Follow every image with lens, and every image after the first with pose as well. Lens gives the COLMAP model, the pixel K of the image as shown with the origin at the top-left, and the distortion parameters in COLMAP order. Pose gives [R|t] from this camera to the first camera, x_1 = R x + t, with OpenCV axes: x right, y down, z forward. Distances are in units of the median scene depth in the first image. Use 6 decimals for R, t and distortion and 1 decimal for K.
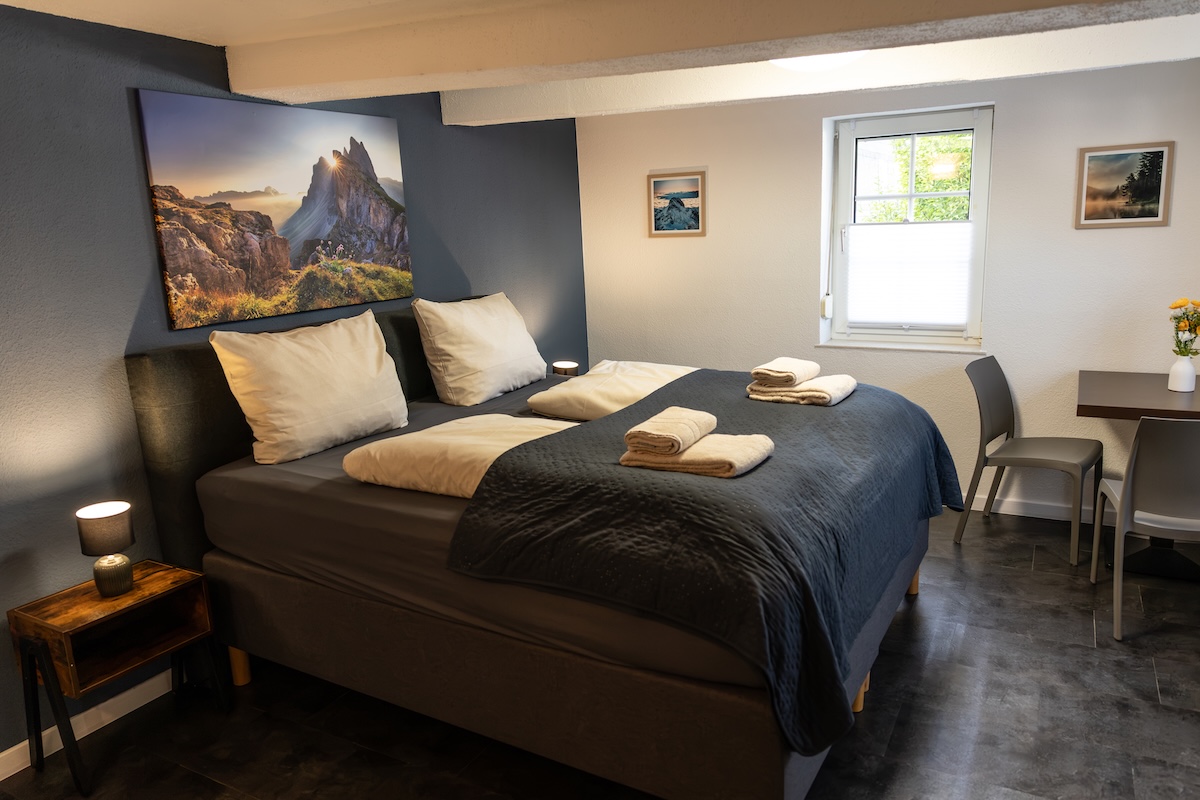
lens RADIAL K [[823.8, 0, 588.7], [0, 823.8, 340.9], [0, 0, 1]] dist [-0.000413, -0.007080]
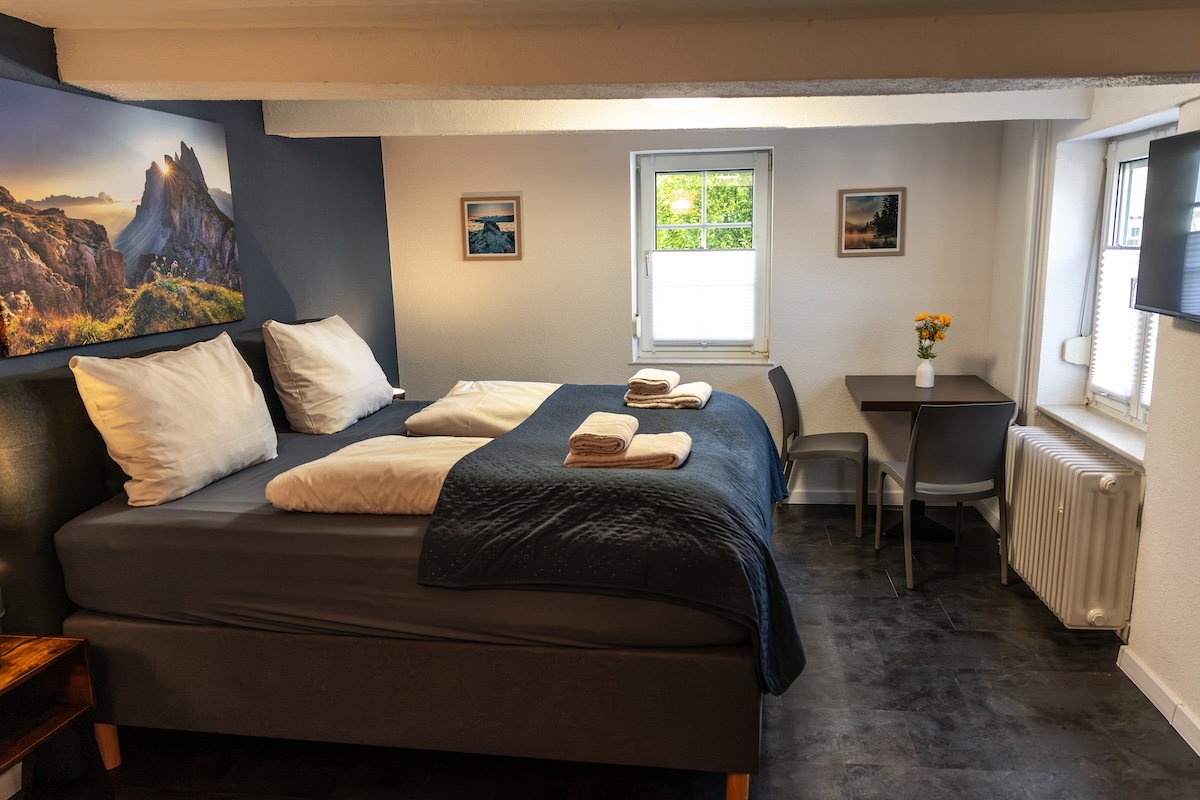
lens RADIAL K [[858.1, 0, 620.3], [0, 858.1, 347.6], [0, 0, 1]] dist [-0.000671, -0.011108]
pose [[0.926254, -0.025283, 0.376051, -0.218129], [0.037906, 0.998938, -0.026205, 0.020075], [-0.374989, 0.038527, 0.926228, -0.034939]]
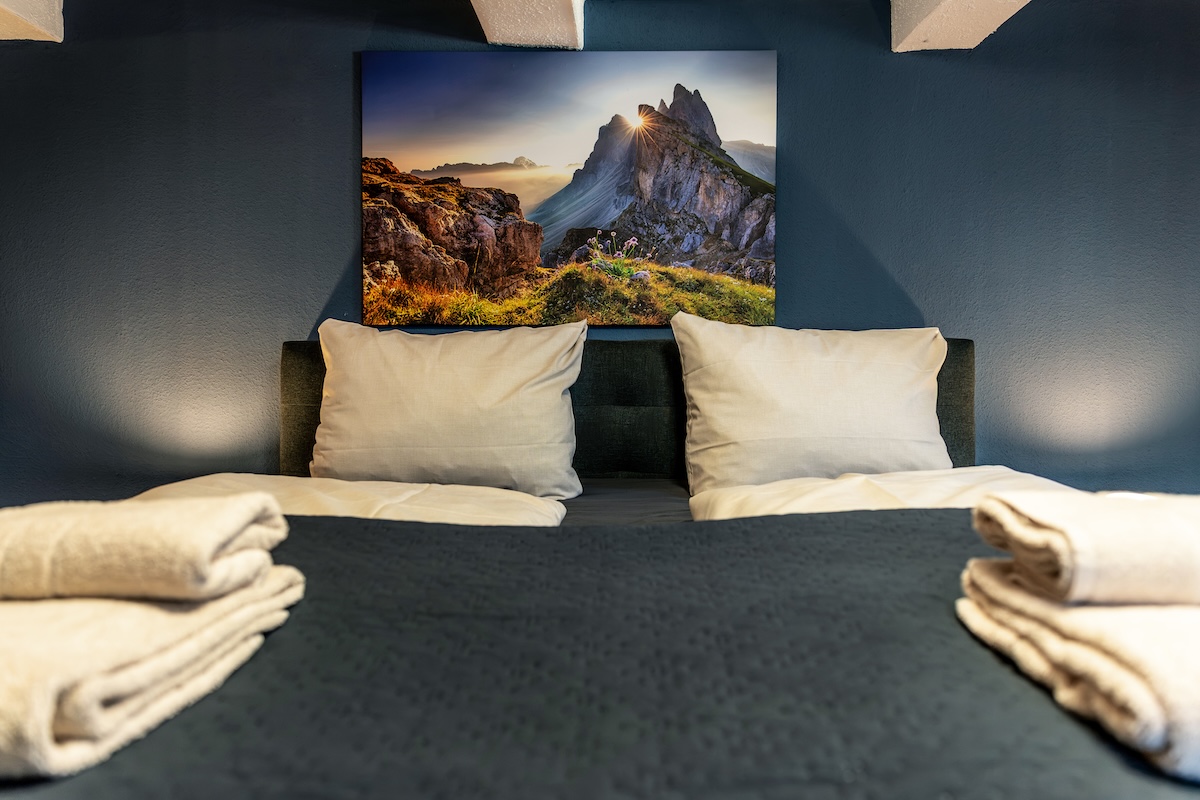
lens RADIAL K [[823.8, 0, 627.2], [0, 823.8, 381.5], [0, 0, 1]] dist [-0.000413, -0.007080]
pose [[0.510512, 0.058974, -0.857846, 0.316525], [-0.143670, 0.989471, -0.017477, 0.017009], [0.847783, 0.132169, 0.513610, 0.693238]]
